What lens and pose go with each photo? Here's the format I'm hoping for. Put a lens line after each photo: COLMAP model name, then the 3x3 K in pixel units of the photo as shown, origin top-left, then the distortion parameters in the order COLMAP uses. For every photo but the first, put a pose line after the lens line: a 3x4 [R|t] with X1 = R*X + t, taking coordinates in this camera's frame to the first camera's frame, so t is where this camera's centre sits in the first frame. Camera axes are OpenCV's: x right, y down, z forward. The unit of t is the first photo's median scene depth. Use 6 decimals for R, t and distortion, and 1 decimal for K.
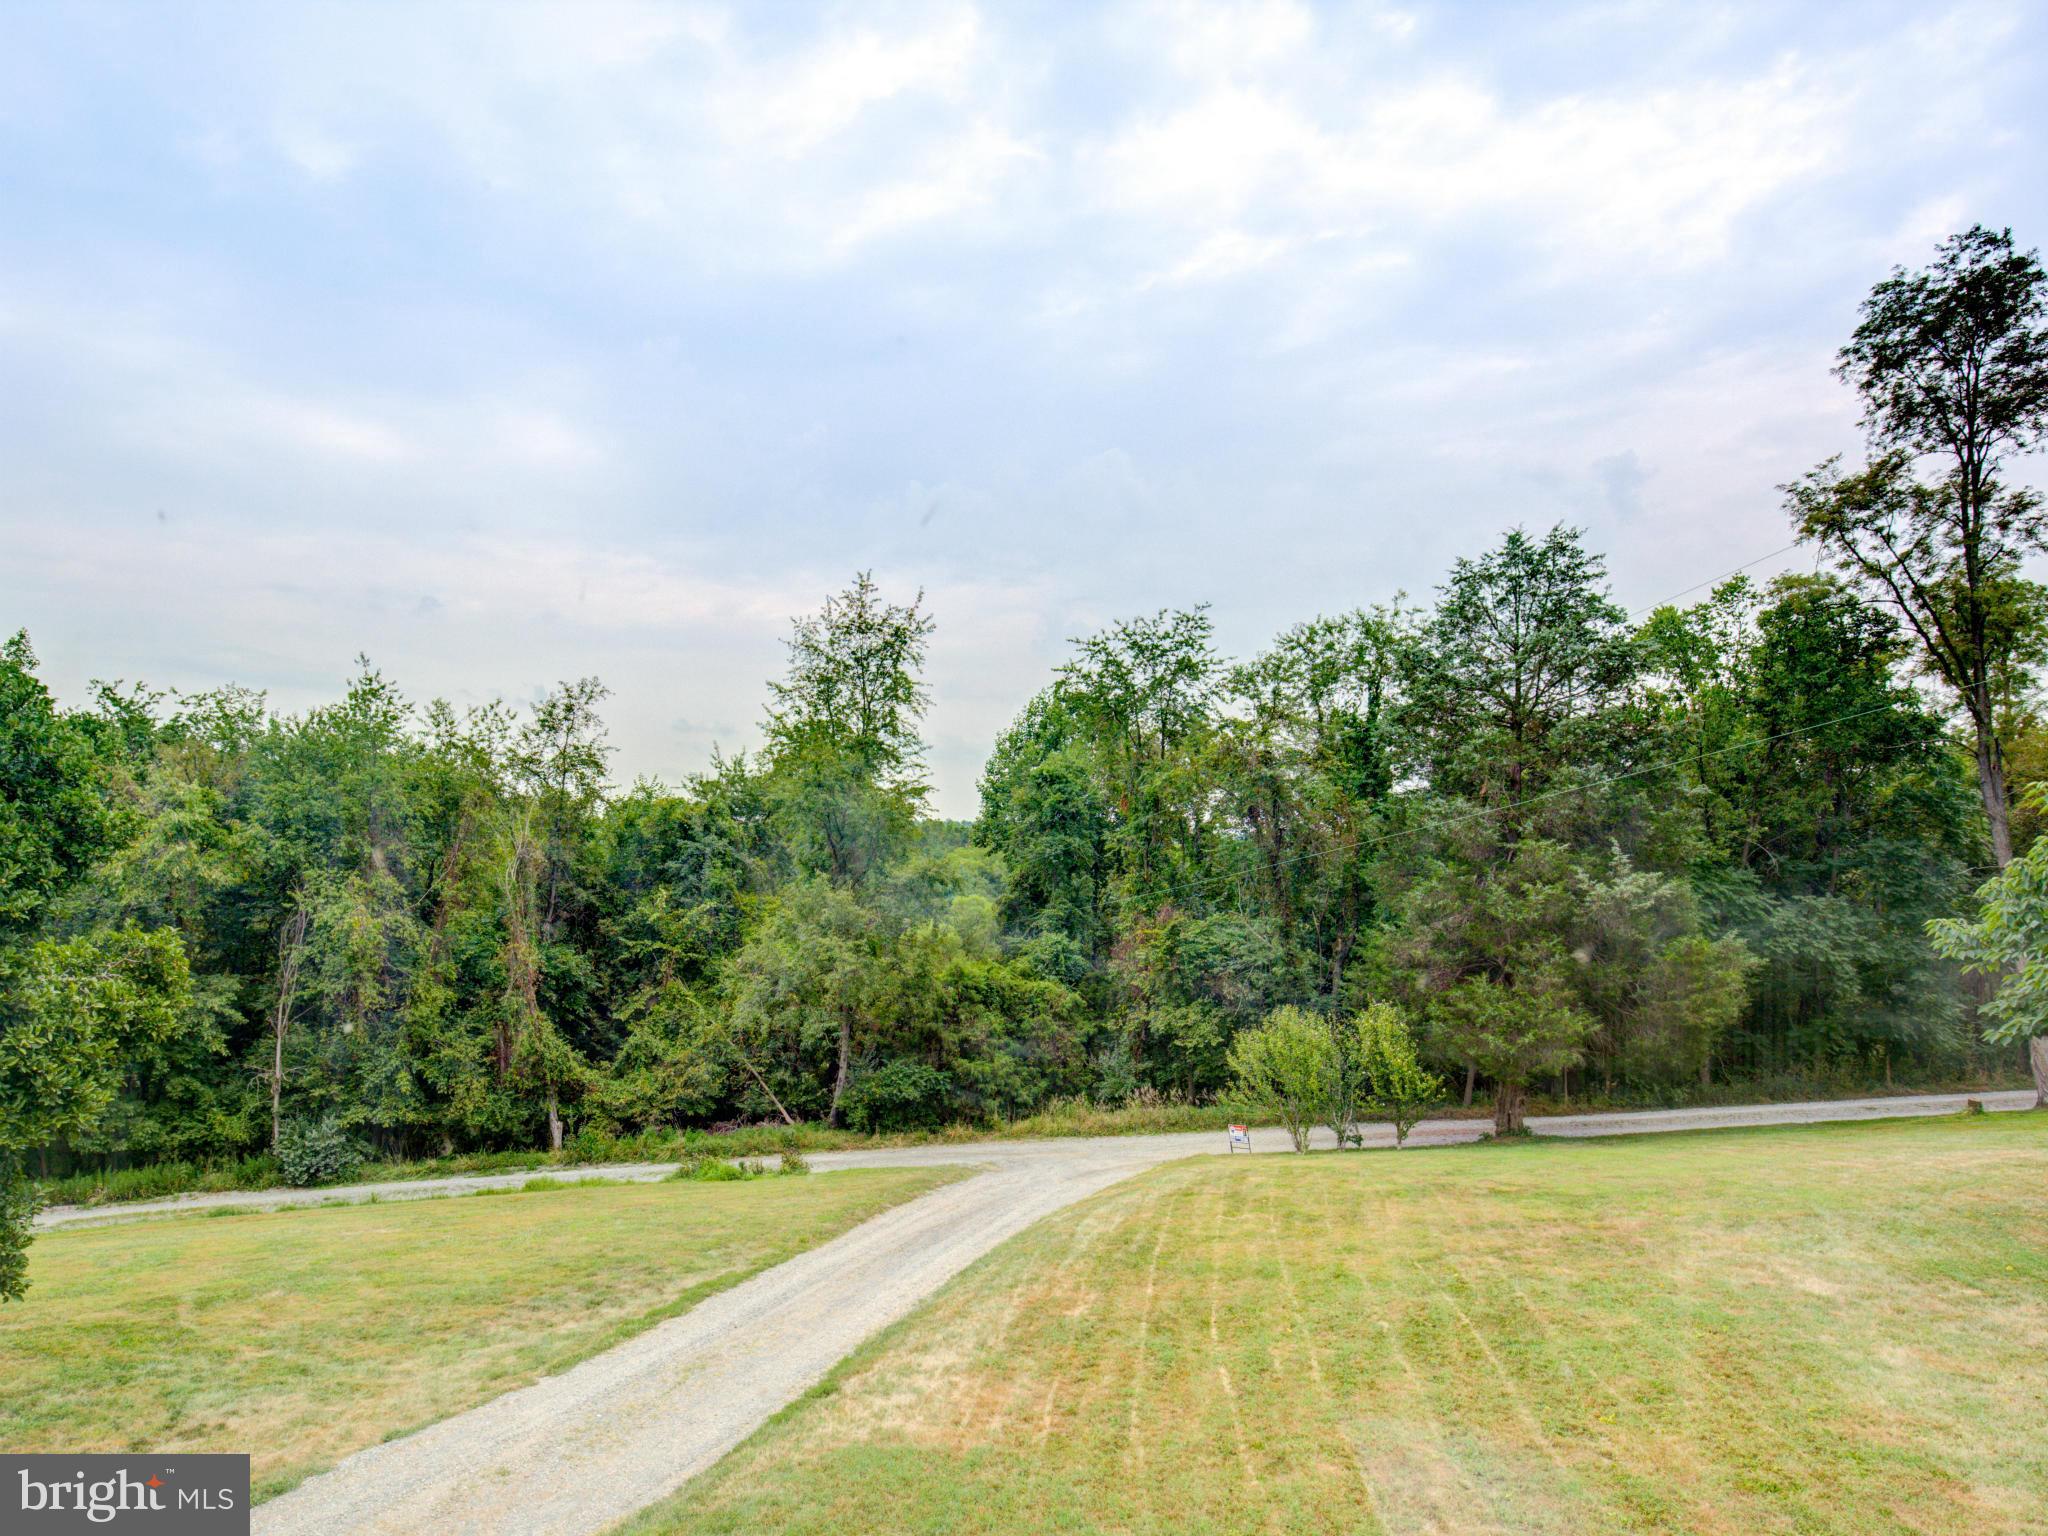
lens RADIAL K [[1046.2, 0, 1003.0], [0, 1046.2, 776.2], [0, 0, 1]] dist [-0.039172, 0.000652]
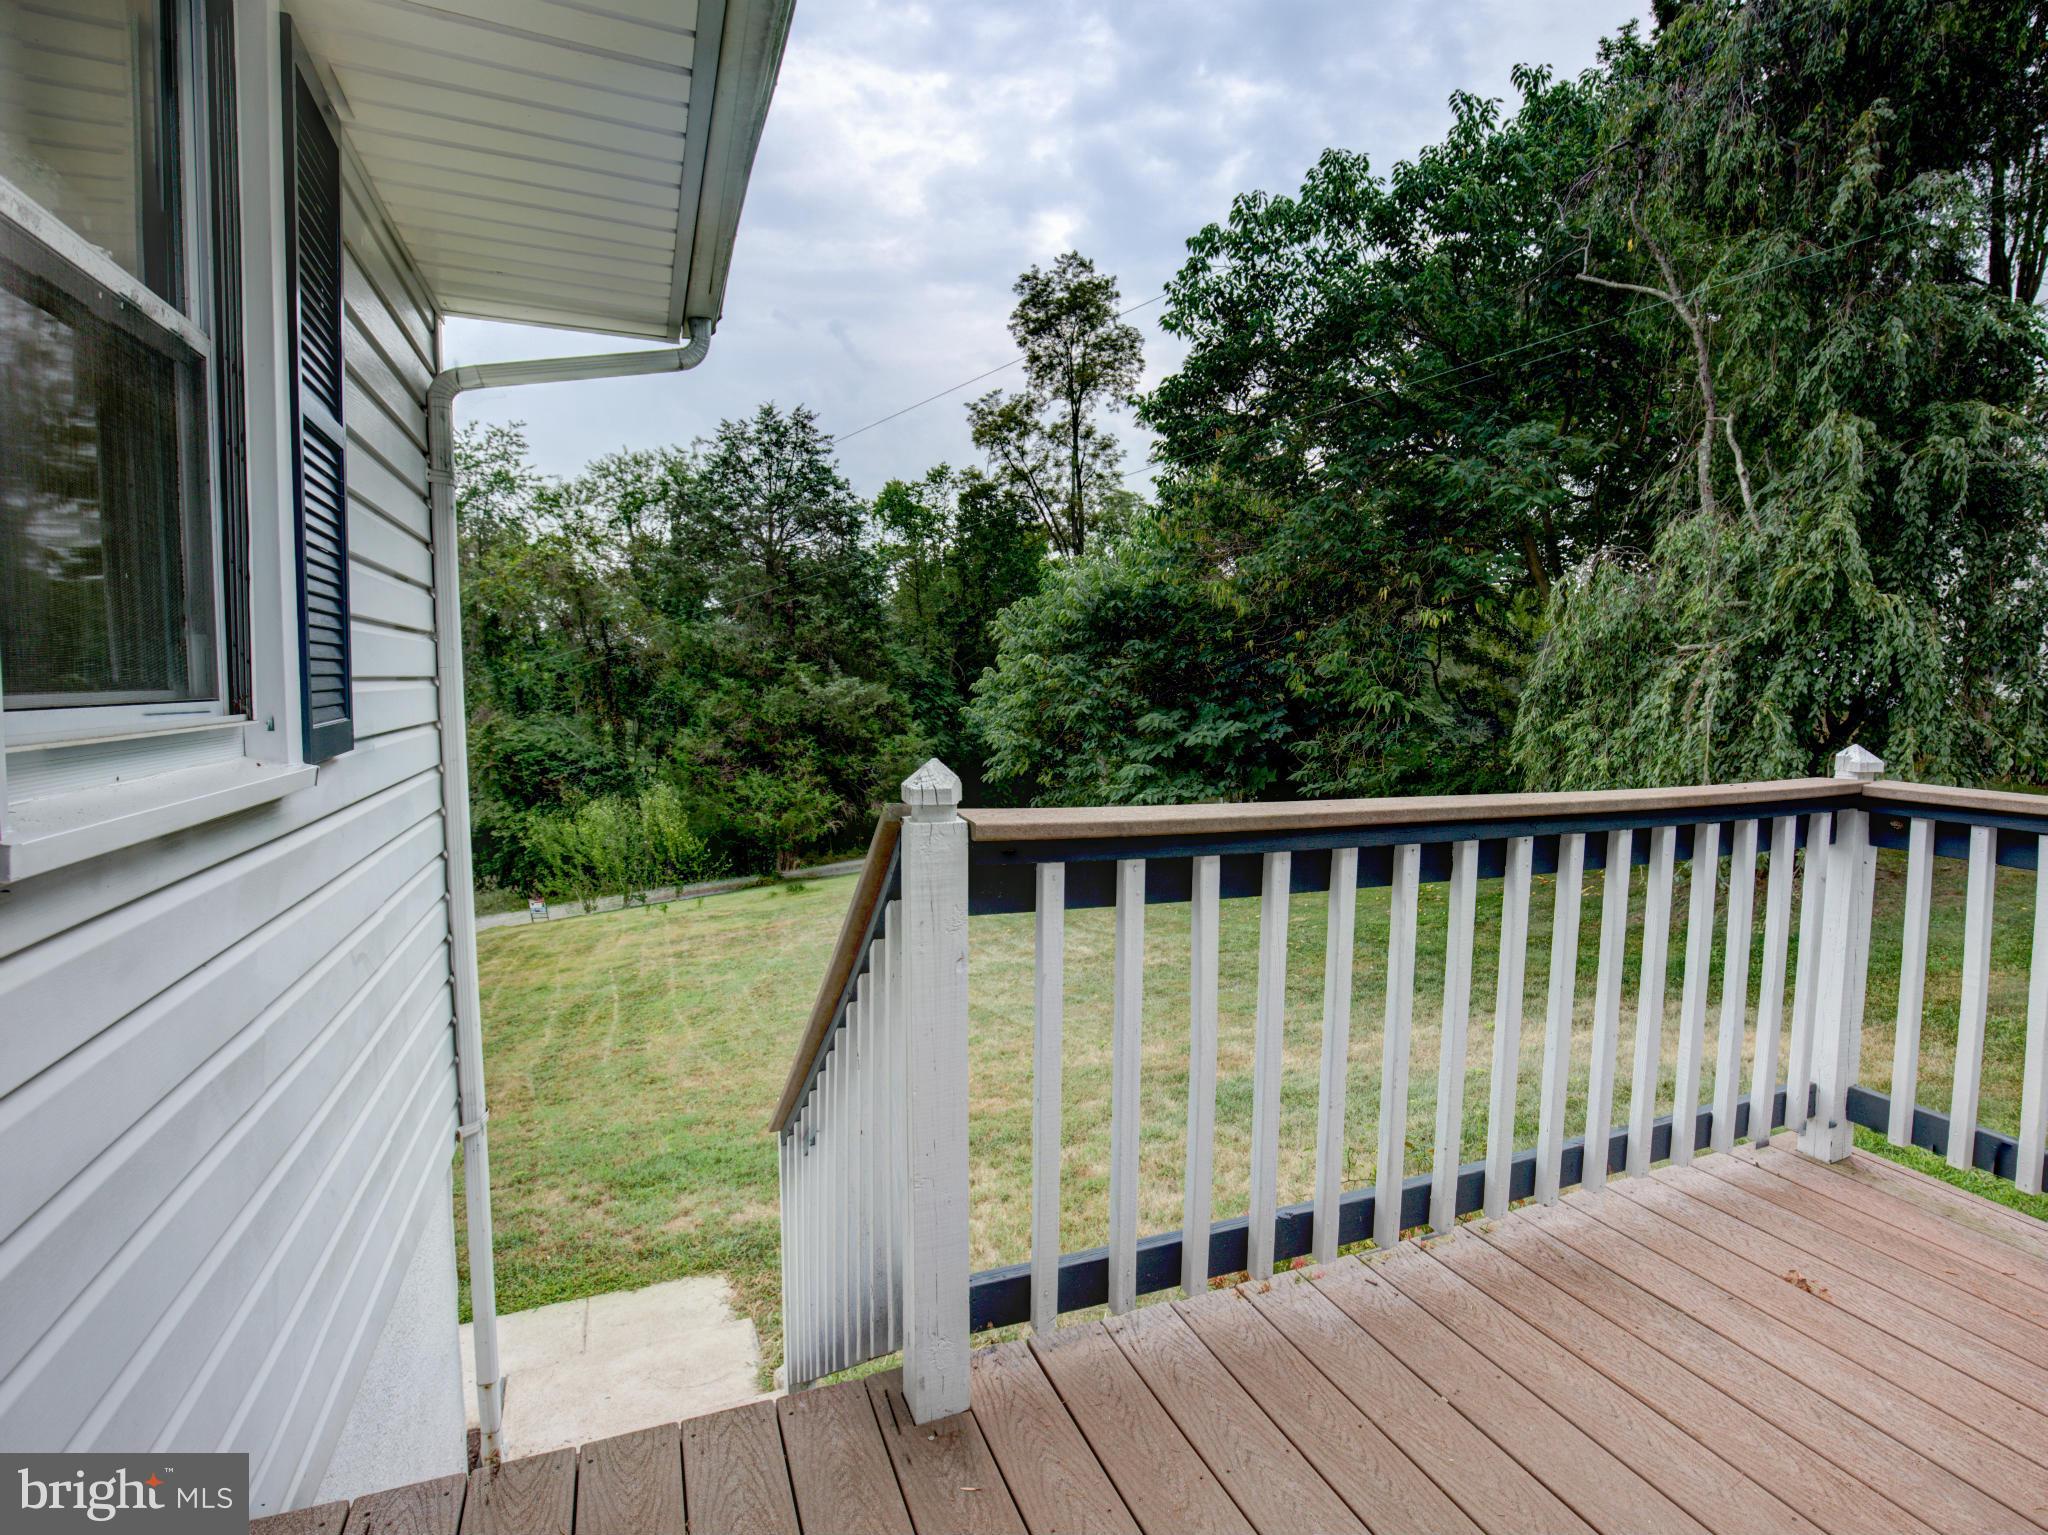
lens RADIAL K [[1046.2, 0, 1003.0], [0, 1046.2, 775.7], [0, 0, 1]] dist [-0.039172, 0.000652]
pose [[0.844393, -0.015133, 0.535510, 0.042850], [-0.074536, 0.986560, 0.145408, 0.000273], [-0.530513, -0.162696, 0.831917, -0.195987]]
